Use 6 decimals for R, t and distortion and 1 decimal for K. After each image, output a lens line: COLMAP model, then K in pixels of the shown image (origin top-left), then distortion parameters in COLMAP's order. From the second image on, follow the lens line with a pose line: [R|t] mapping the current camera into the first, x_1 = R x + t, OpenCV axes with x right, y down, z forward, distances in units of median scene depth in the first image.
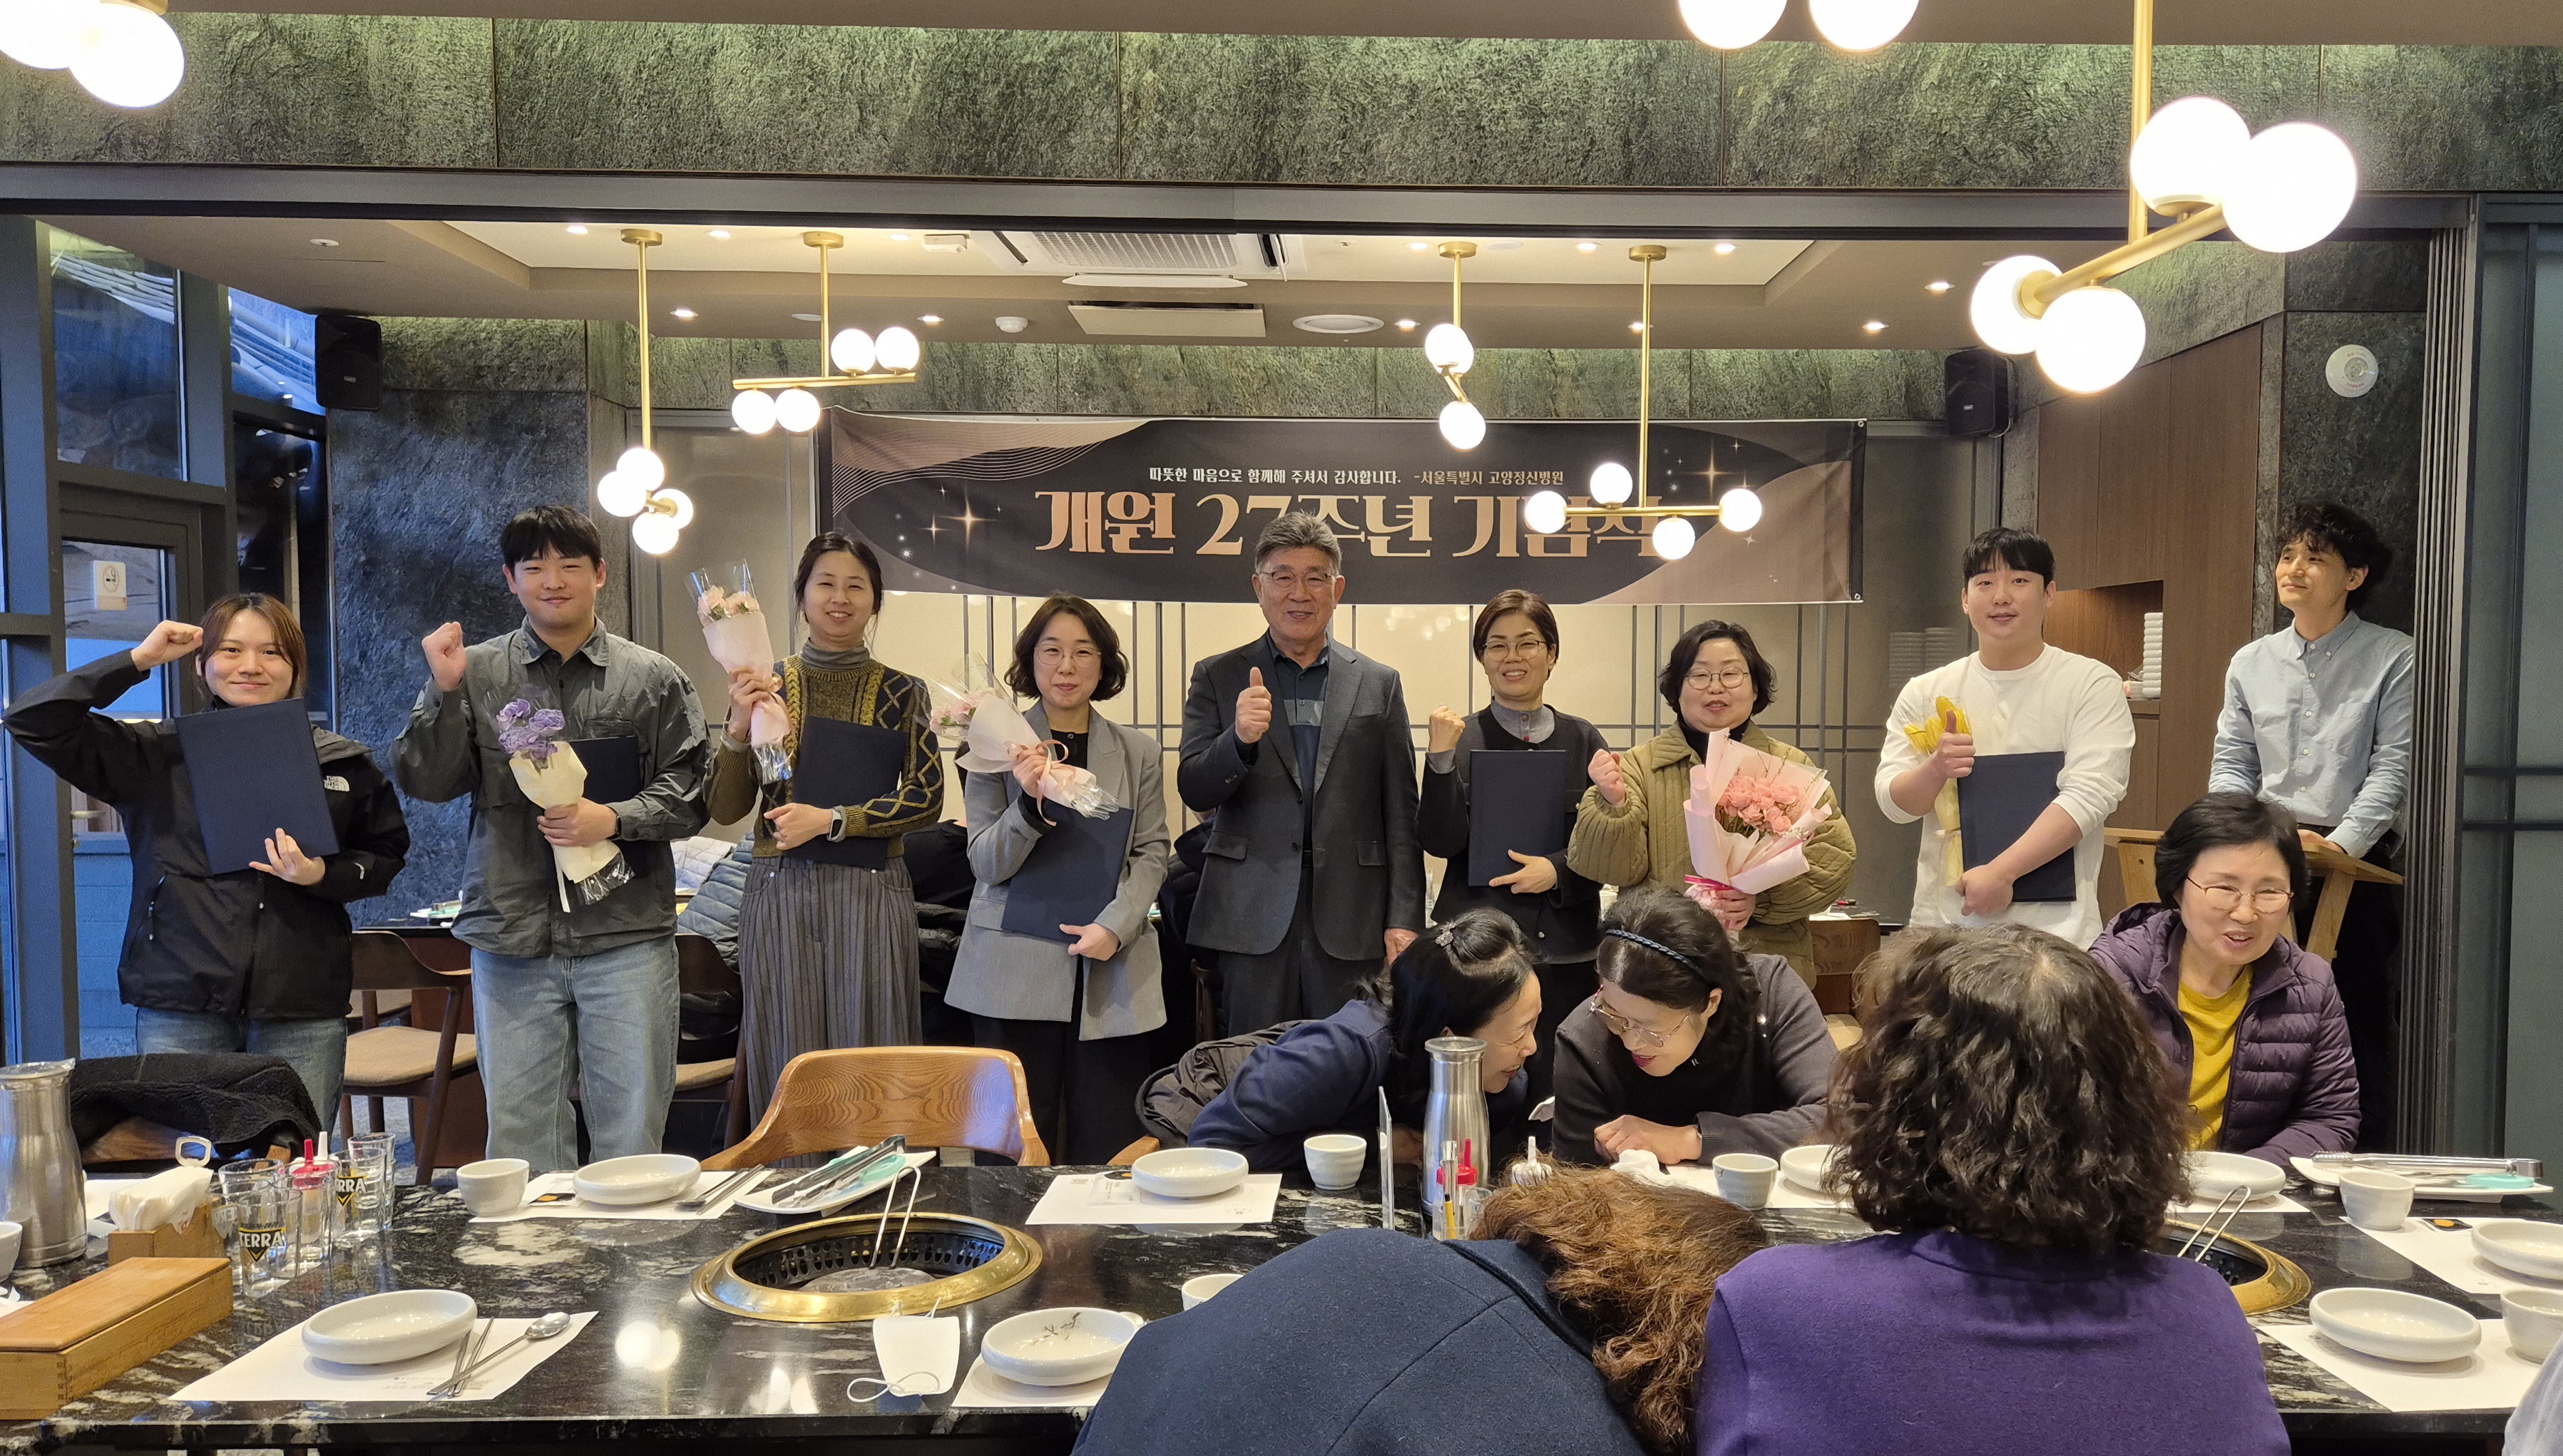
lens RADIAL K [[1957.7, 0, 1293.9], [0, 1957.7, 784.3], [0, 0, 1]] dist [0.059958, -0.050223]
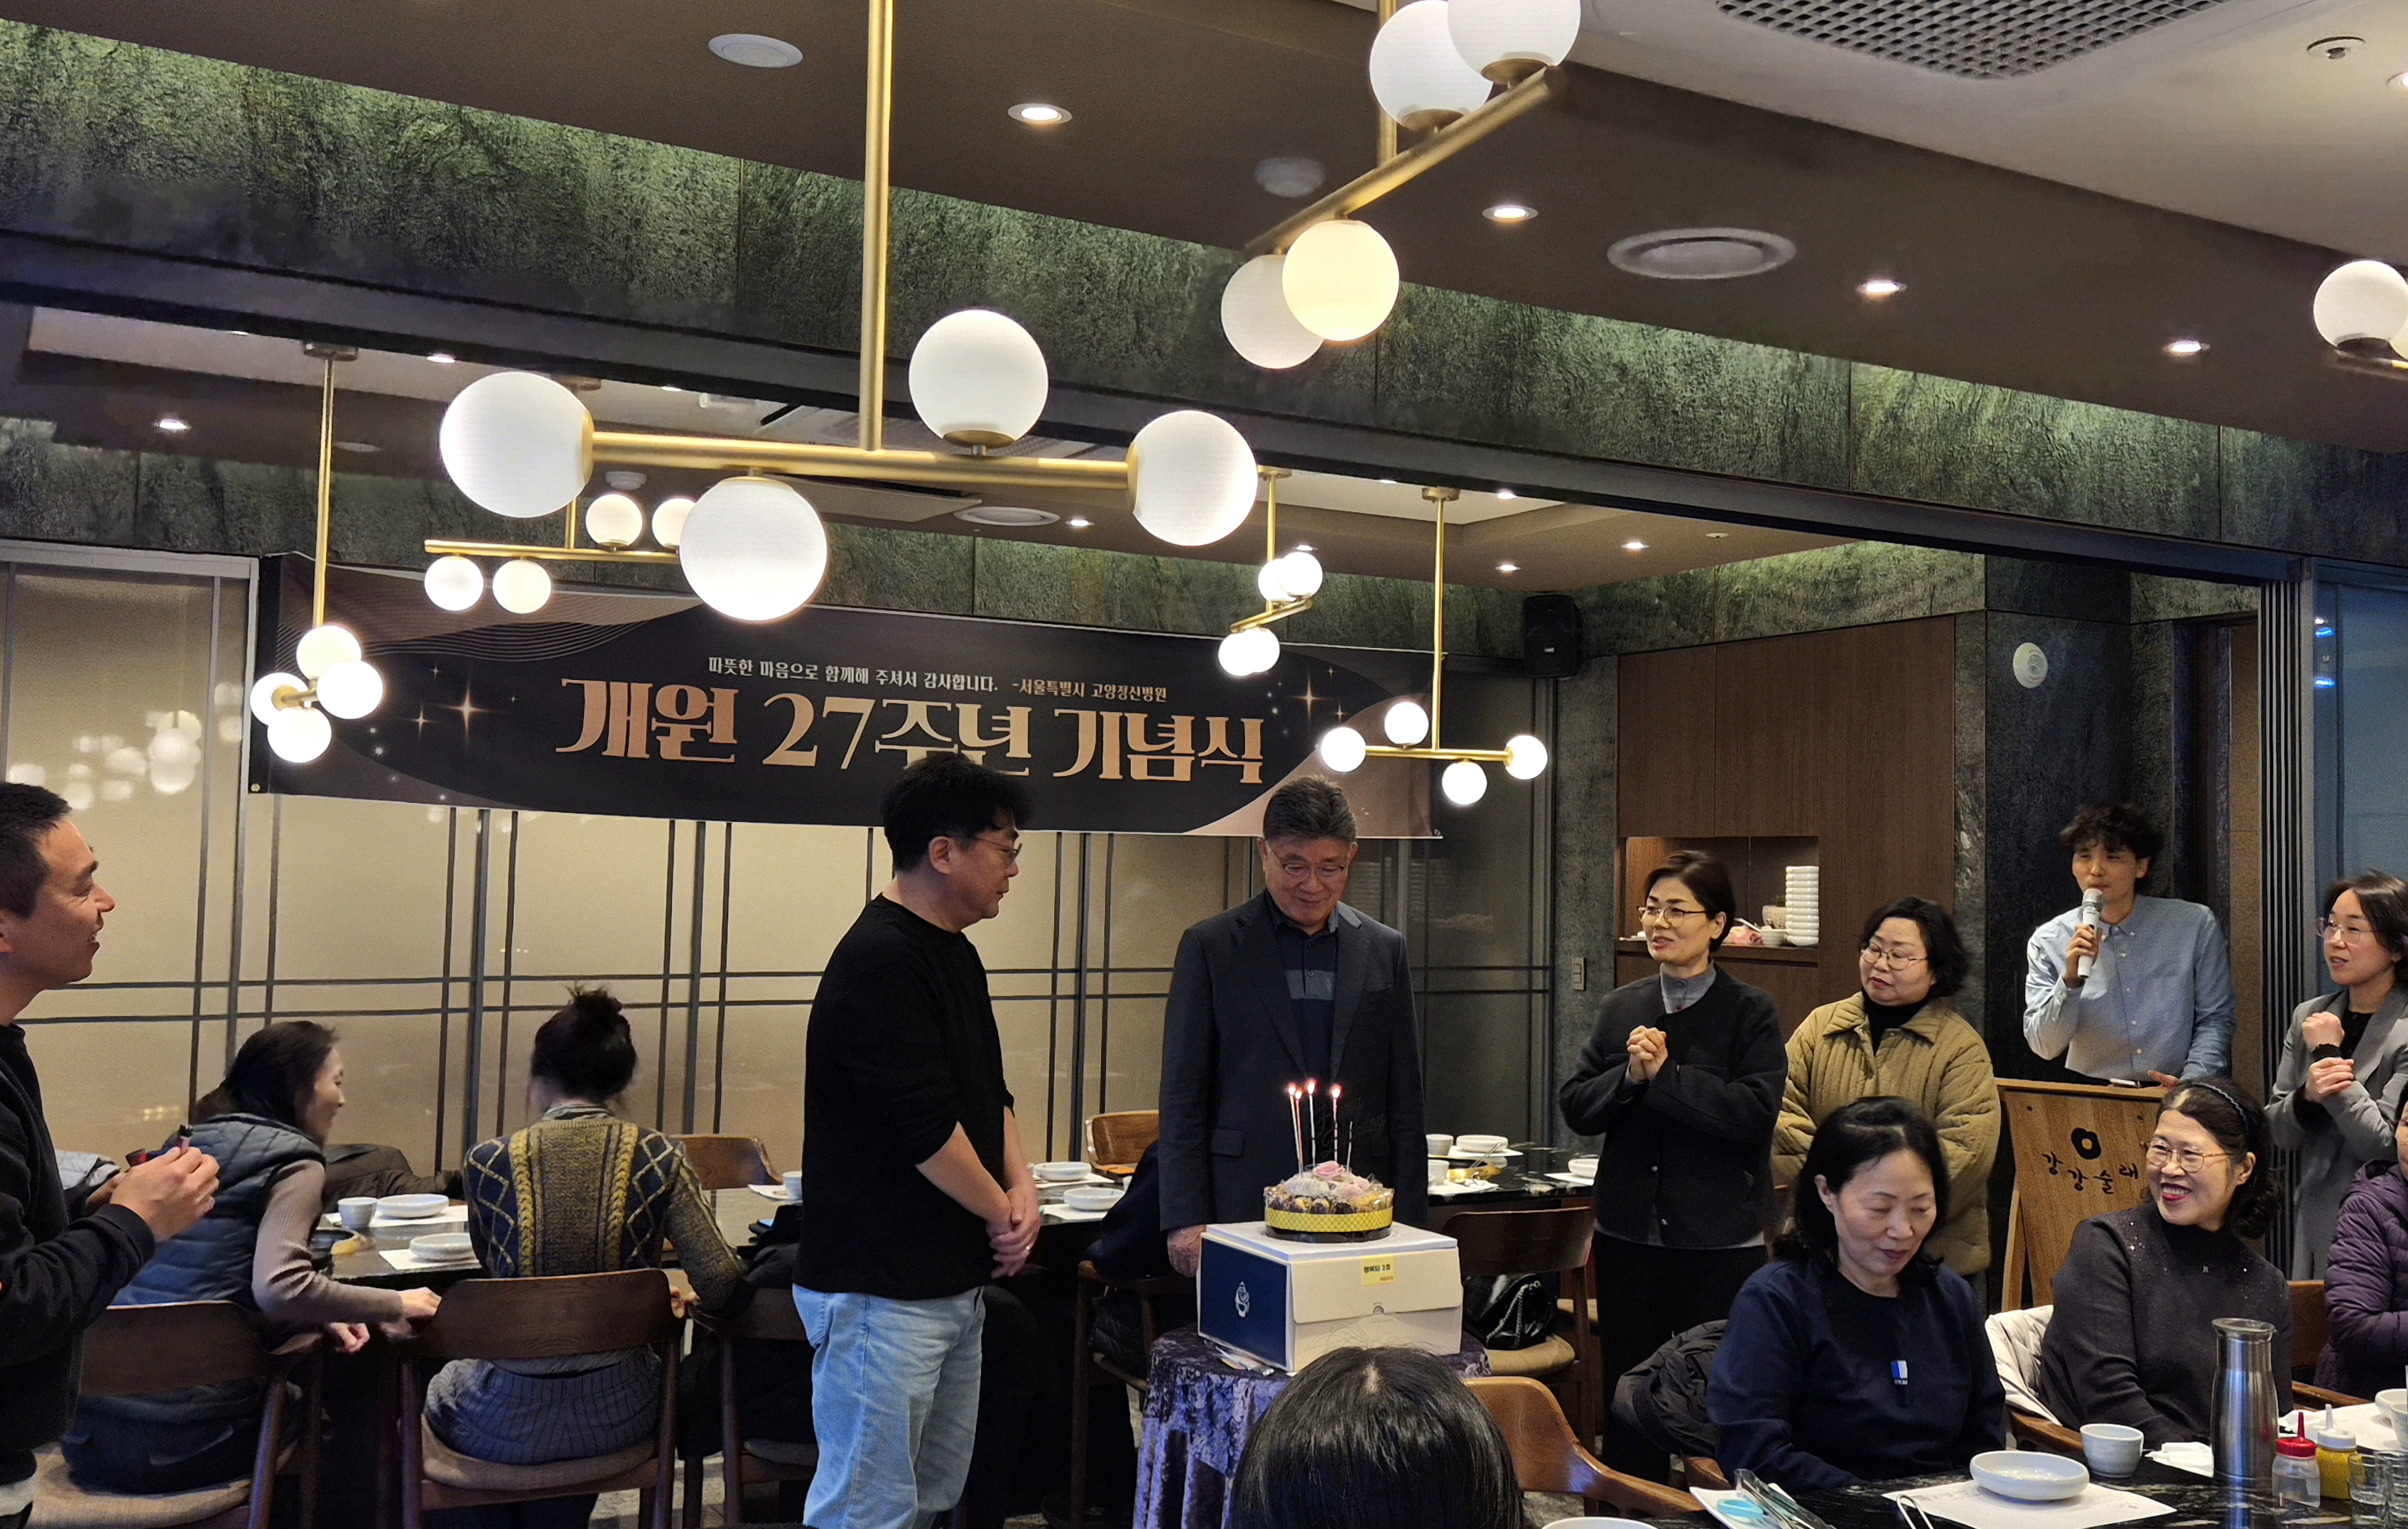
lens RADIAL K [[2396.7, 0, 1272.7], [0, 2396.7, 712.8], [0, 0, 1]] dist [0.082810, 0.002752]
pose [[0.857490, 0.043915, 0.512622, -0.493579], [0.016612, 0.993468, -0.112896, -0.027575], [-0.514232, 0.105323, 0.851160, 0.038625]]
